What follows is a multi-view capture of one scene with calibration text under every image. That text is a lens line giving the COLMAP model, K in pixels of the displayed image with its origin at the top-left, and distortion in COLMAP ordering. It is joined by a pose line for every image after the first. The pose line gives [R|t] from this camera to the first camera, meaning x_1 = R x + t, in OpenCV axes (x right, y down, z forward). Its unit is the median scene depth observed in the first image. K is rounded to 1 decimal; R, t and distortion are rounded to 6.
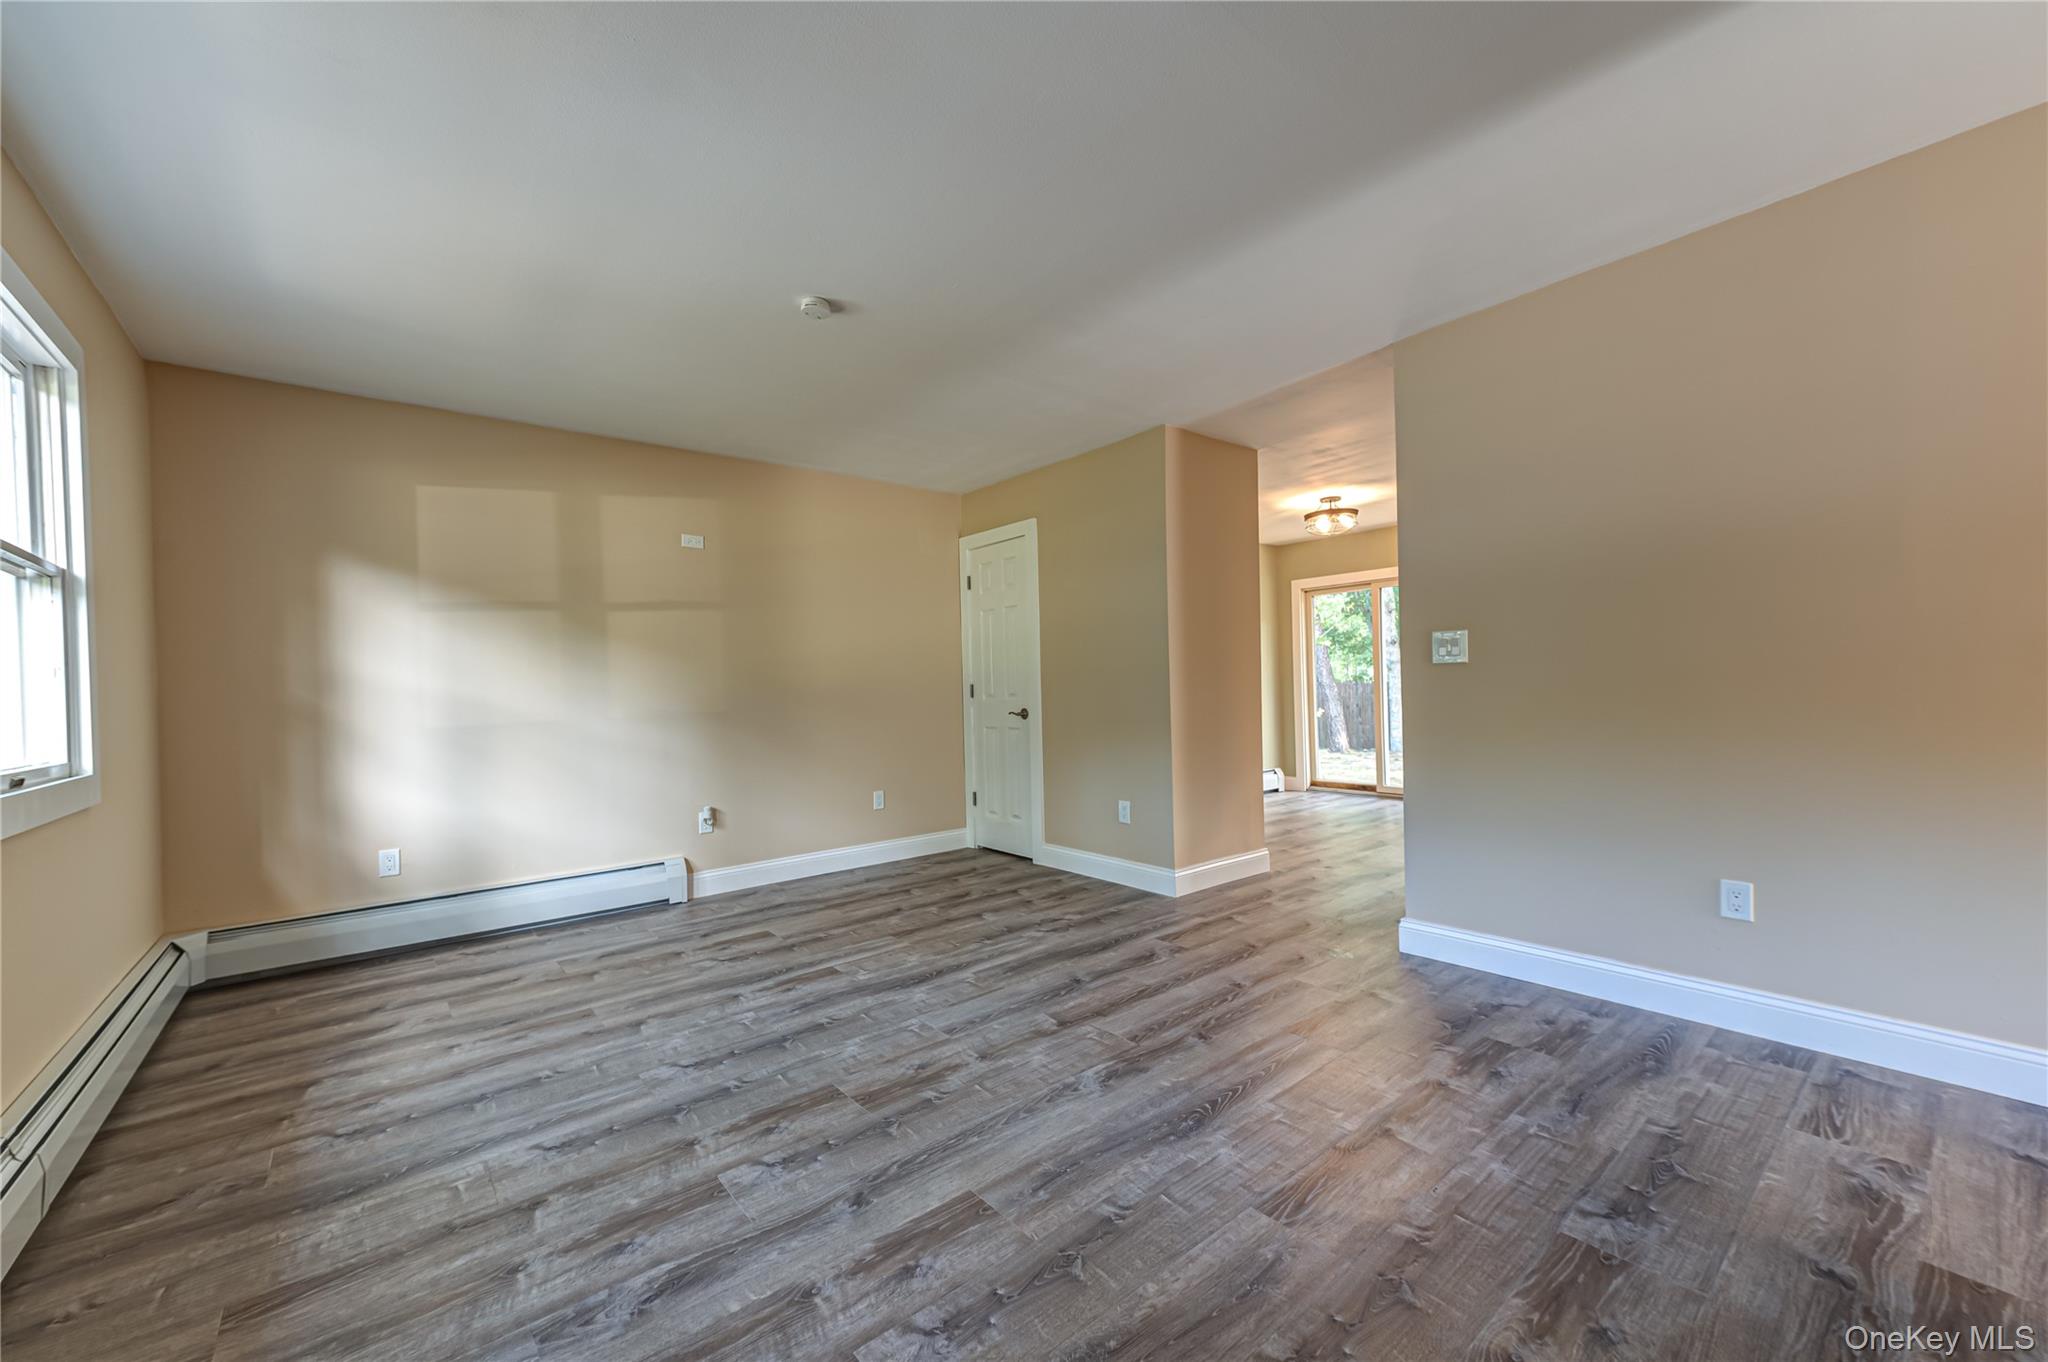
lens RADIAL K [[797.2, 0, 1018.8], [0, 797.2, 692.1], [0, 0, 1]] dist [0.017672, 0.000045]
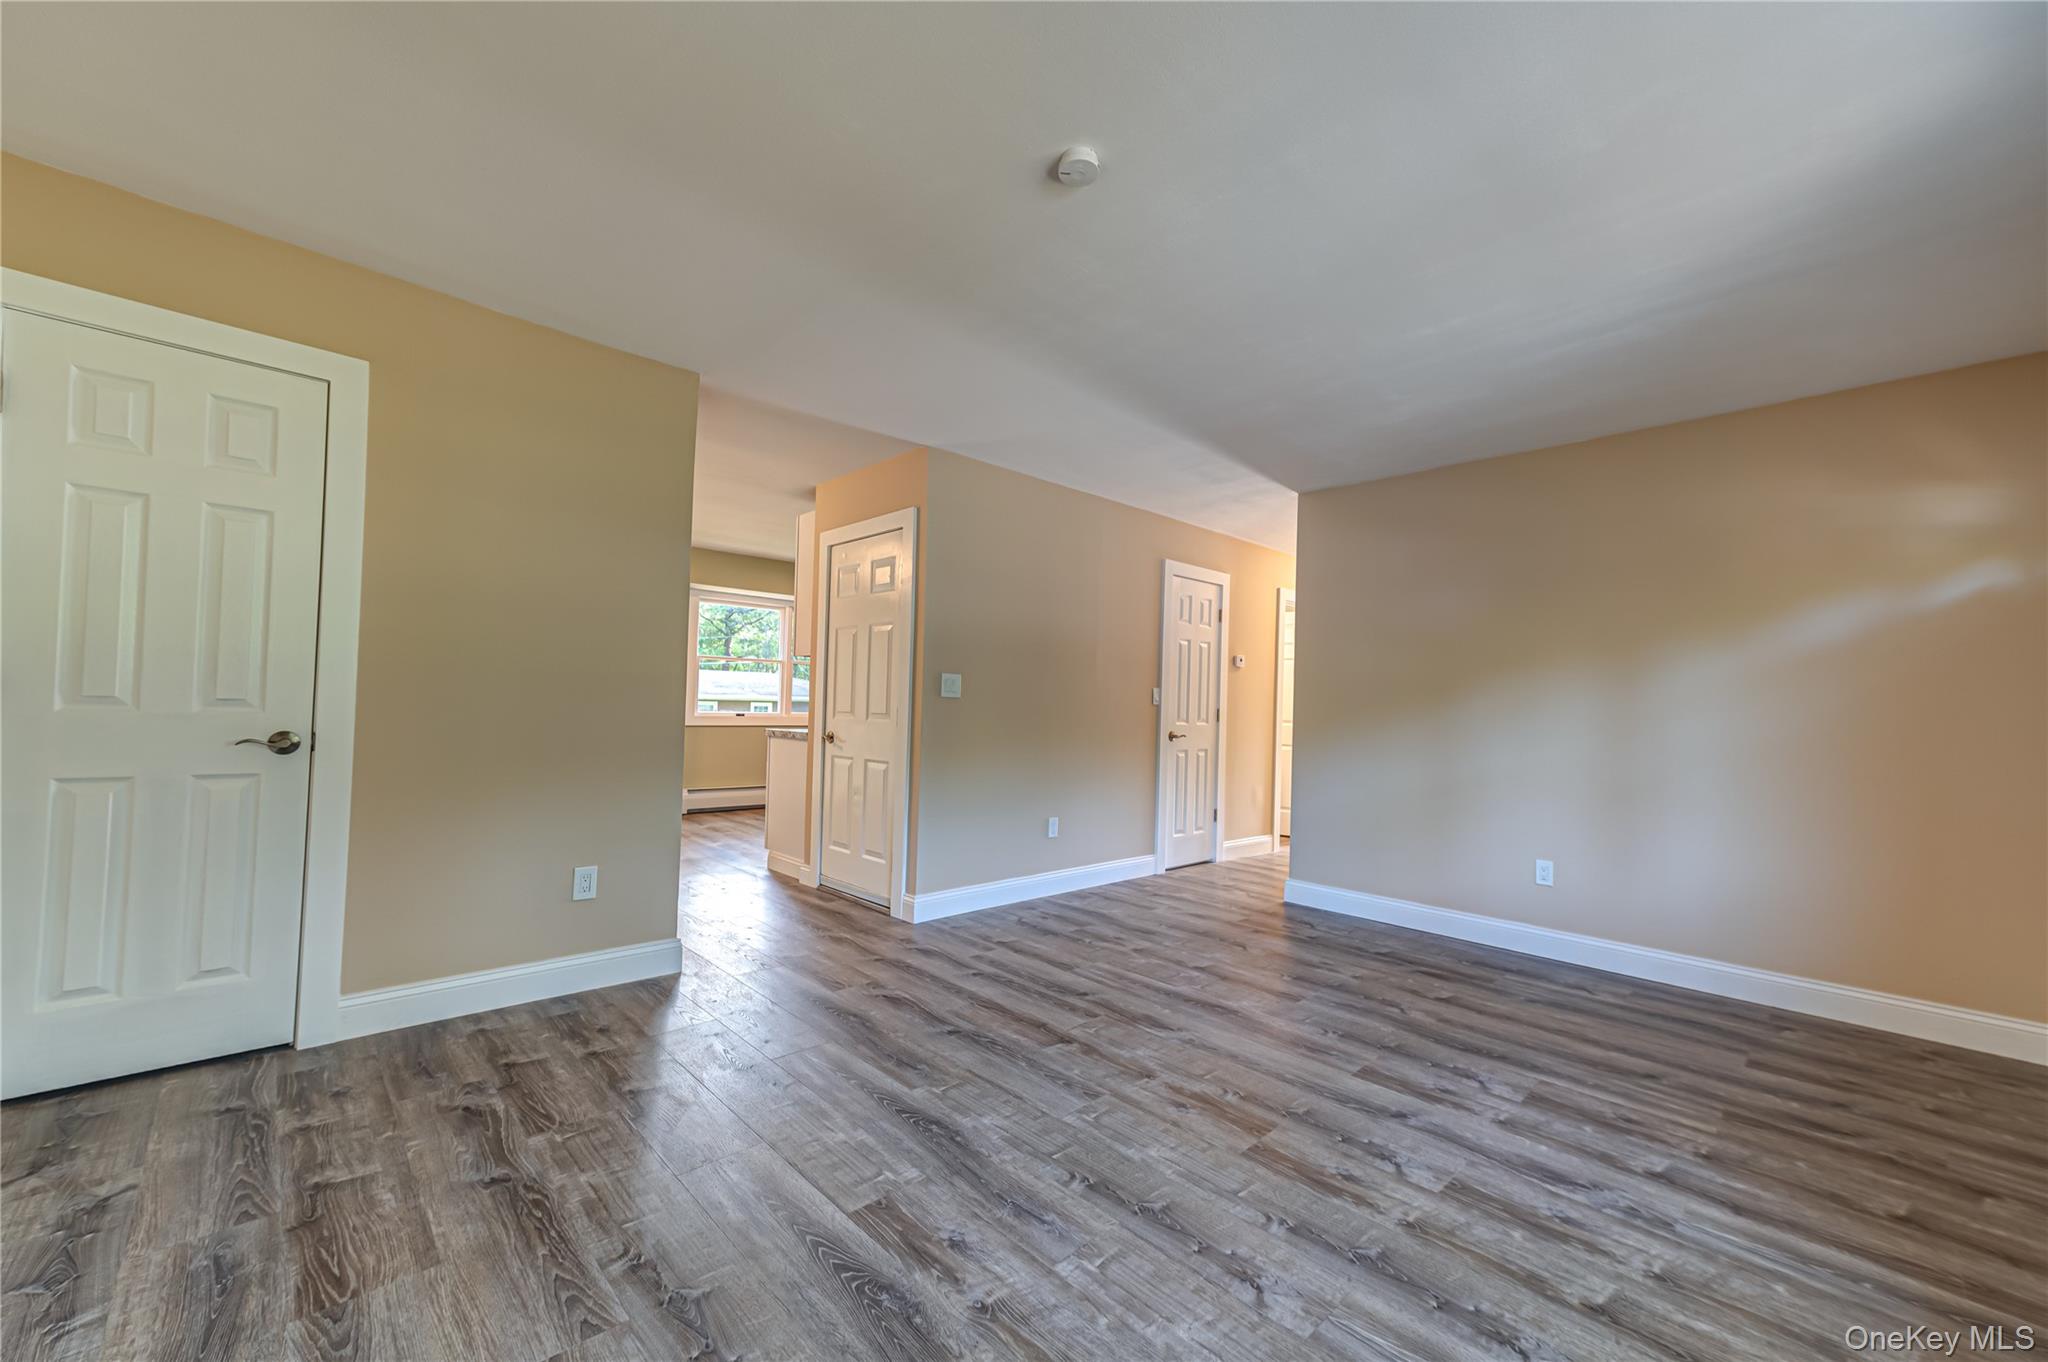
lens RADIAL K [[790.6, 0, 1018.8], [0, 790.6, 751.2], [0, 0, 1]] dist [0.017862, -0.000022]
pose [[-0.067424, -0.032289, 0.997202, -0.852871], [-0.023302, 0.999255, 0.030780, 0.011698], [-0.997452, -0.021161, -0.068126, 1.028649]]
